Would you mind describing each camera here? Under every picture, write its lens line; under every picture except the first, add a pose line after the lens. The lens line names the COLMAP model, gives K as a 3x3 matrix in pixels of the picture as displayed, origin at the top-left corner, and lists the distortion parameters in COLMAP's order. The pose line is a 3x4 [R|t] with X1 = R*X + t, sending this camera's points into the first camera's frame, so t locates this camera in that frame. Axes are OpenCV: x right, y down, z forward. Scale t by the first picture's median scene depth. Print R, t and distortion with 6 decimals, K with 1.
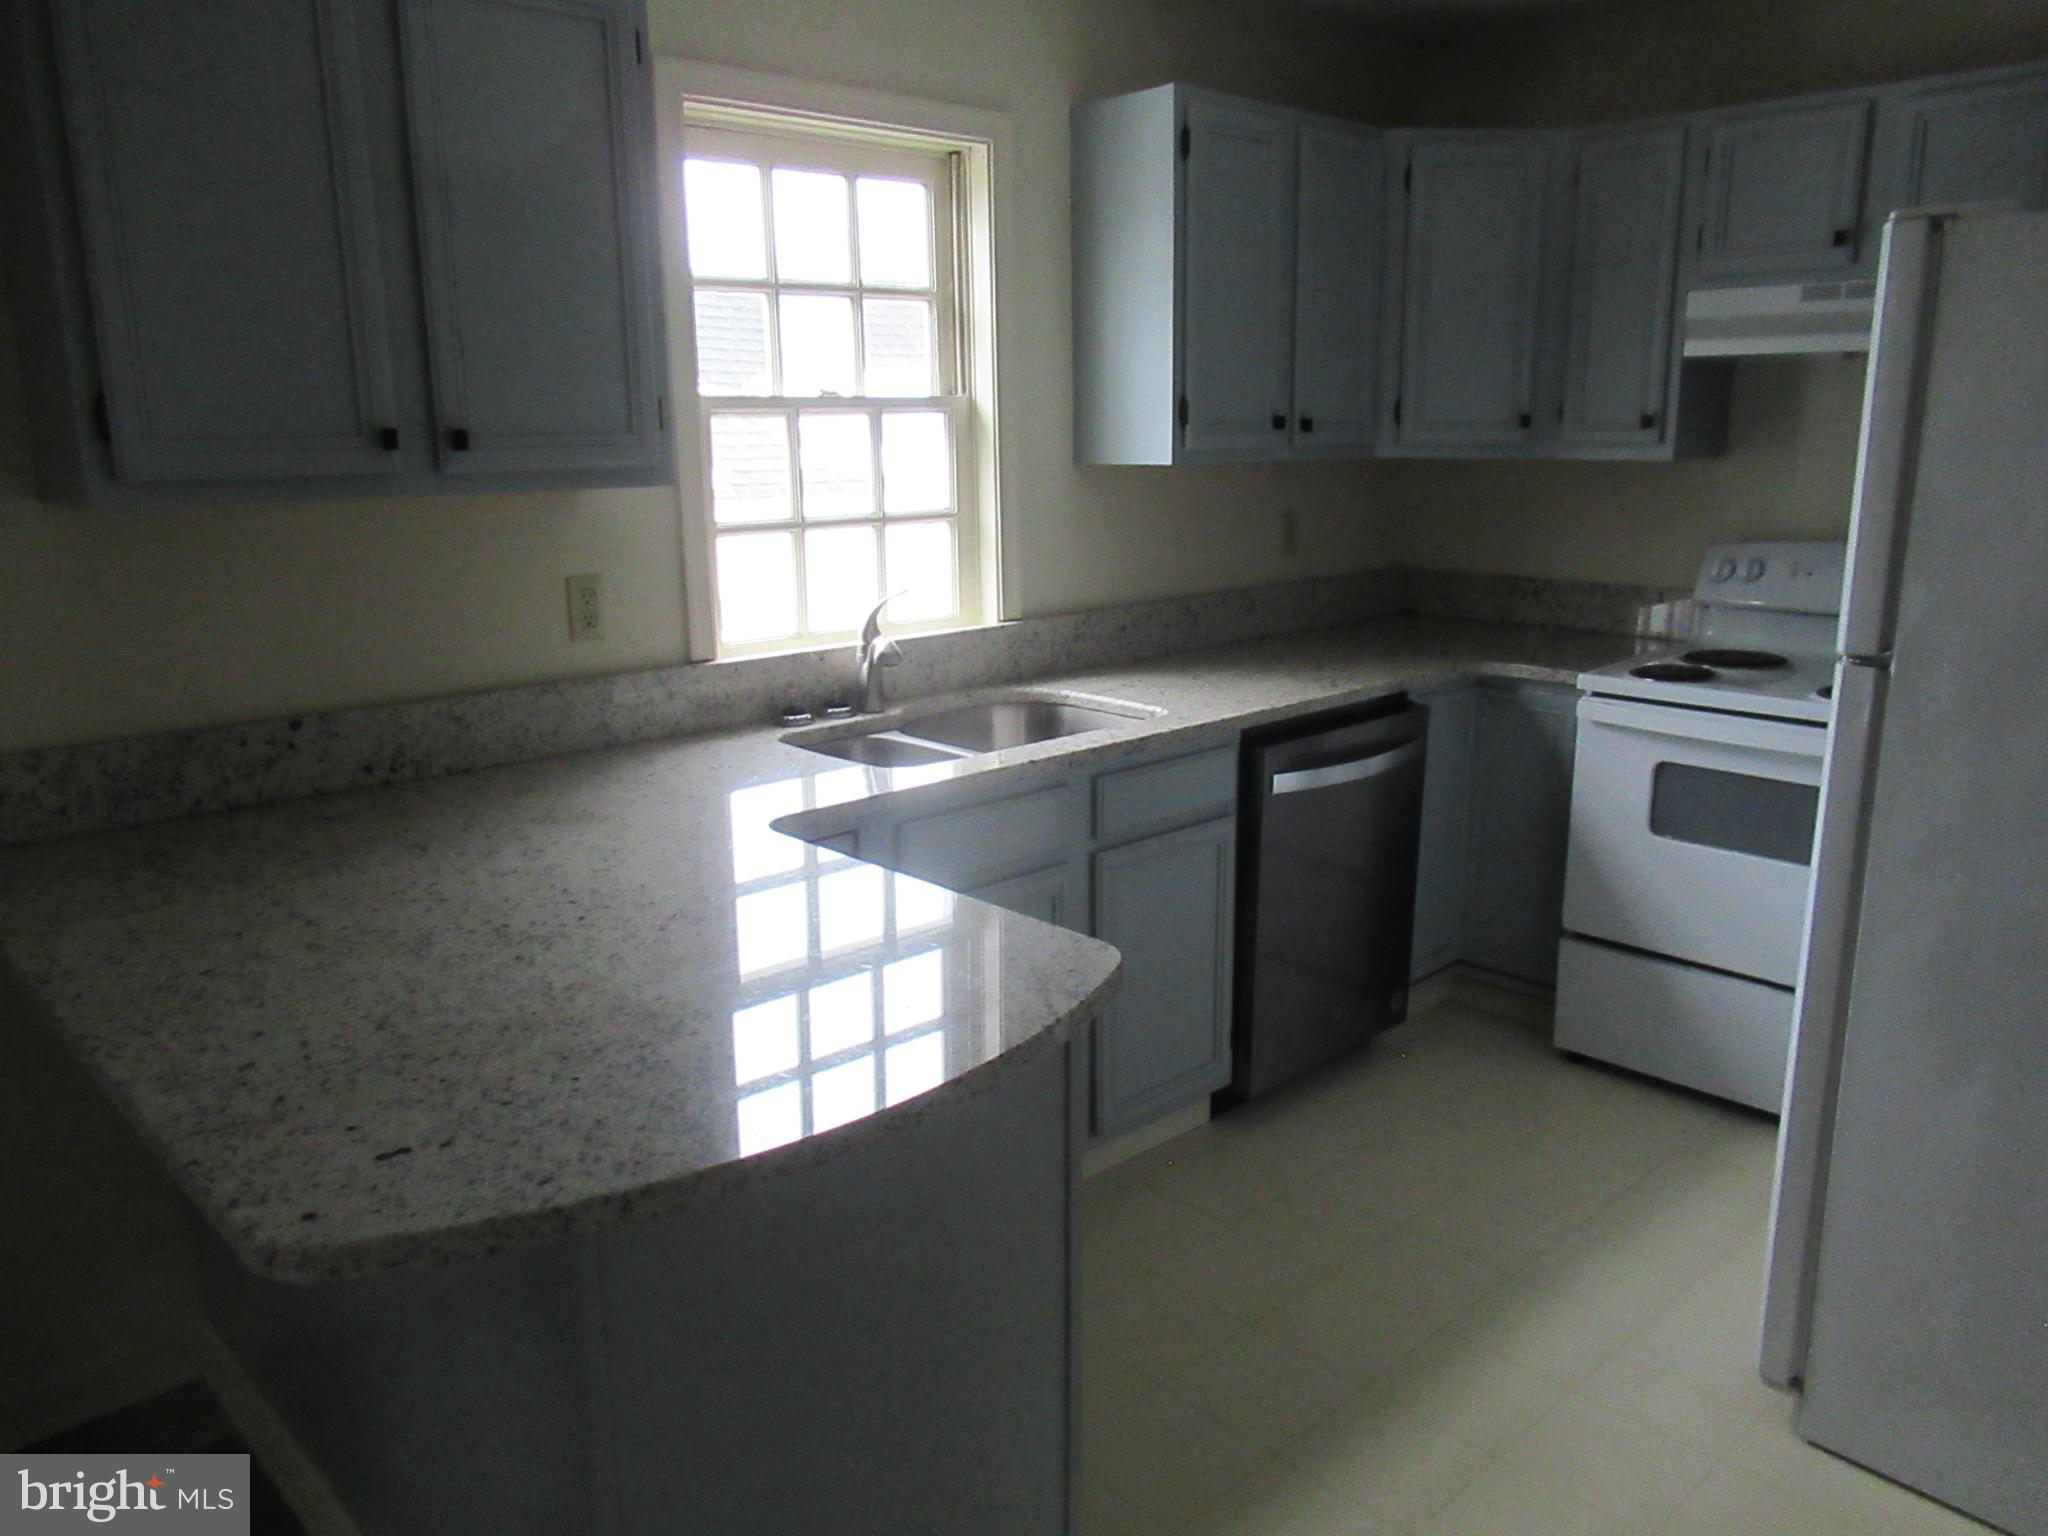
lens RADIAL K [[1521.1, 0, 1024.0], [0, 1521.1, 768.0], [0, 0, 1]] dist [-0.007651, 0.000589]
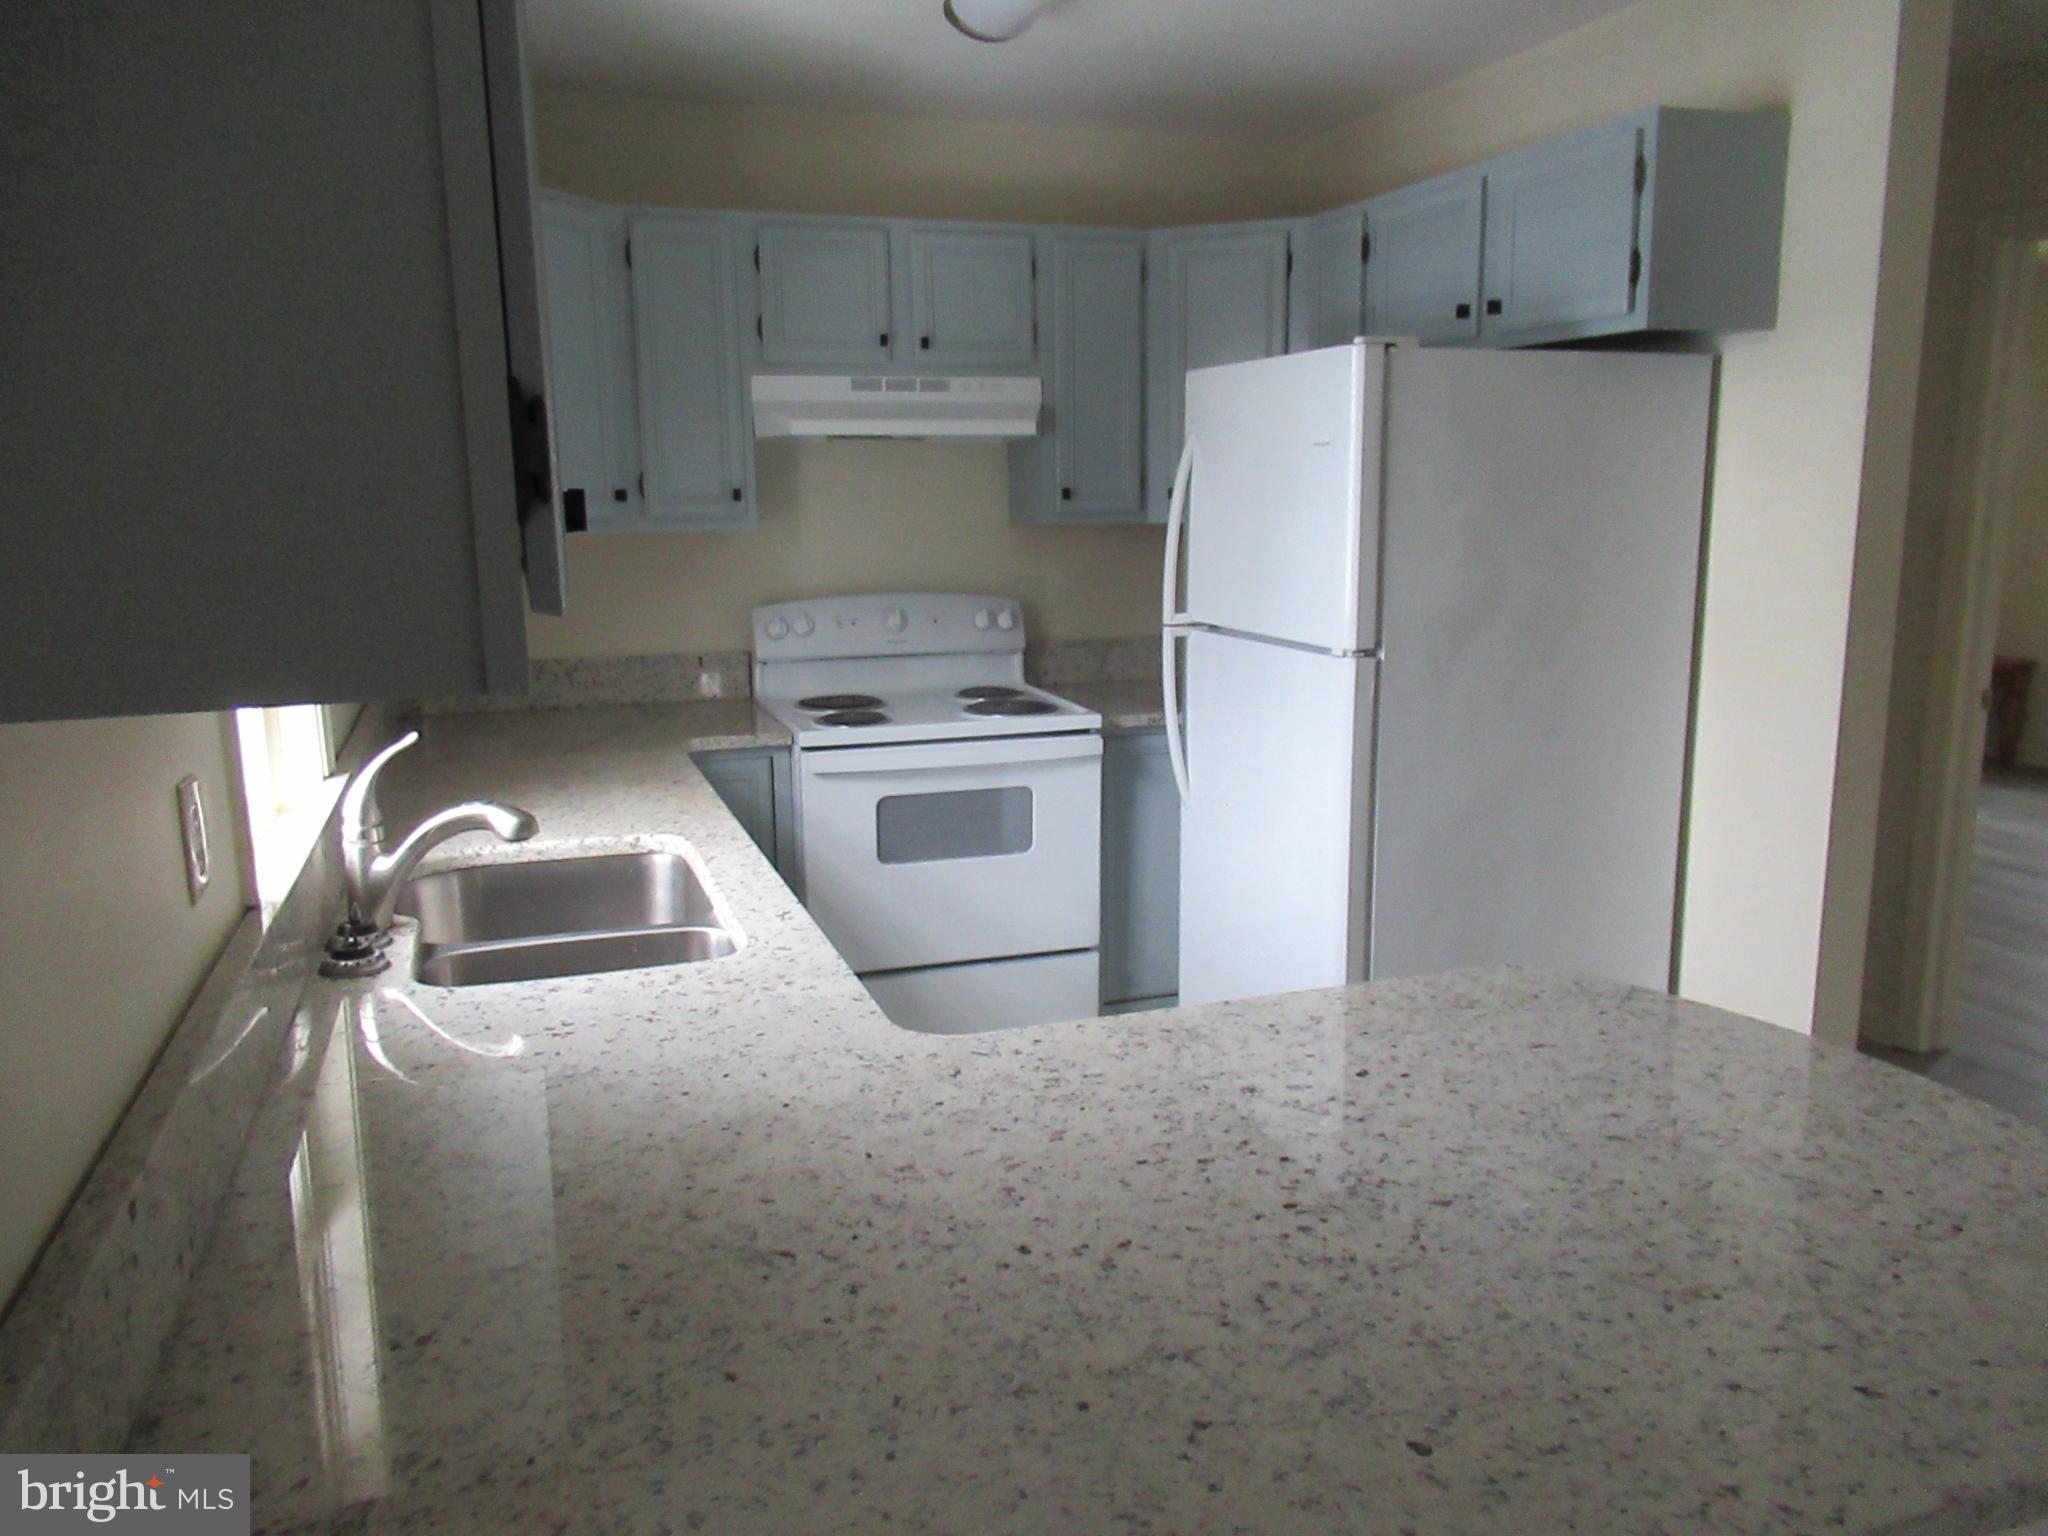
lens RADIAL K [[1521.1, 0, 1024.0], [0, 1521.1, 768.0], [0, 0, 1]] dist [-0.007651, 0.000589]
pose [[0.408730, -0.162451, 0.898081, -0.566952], [0.214342, 0.973594, 0.078560, -0.096738], [-0.887129, 0.160387, 0.432757, 0.459055]]
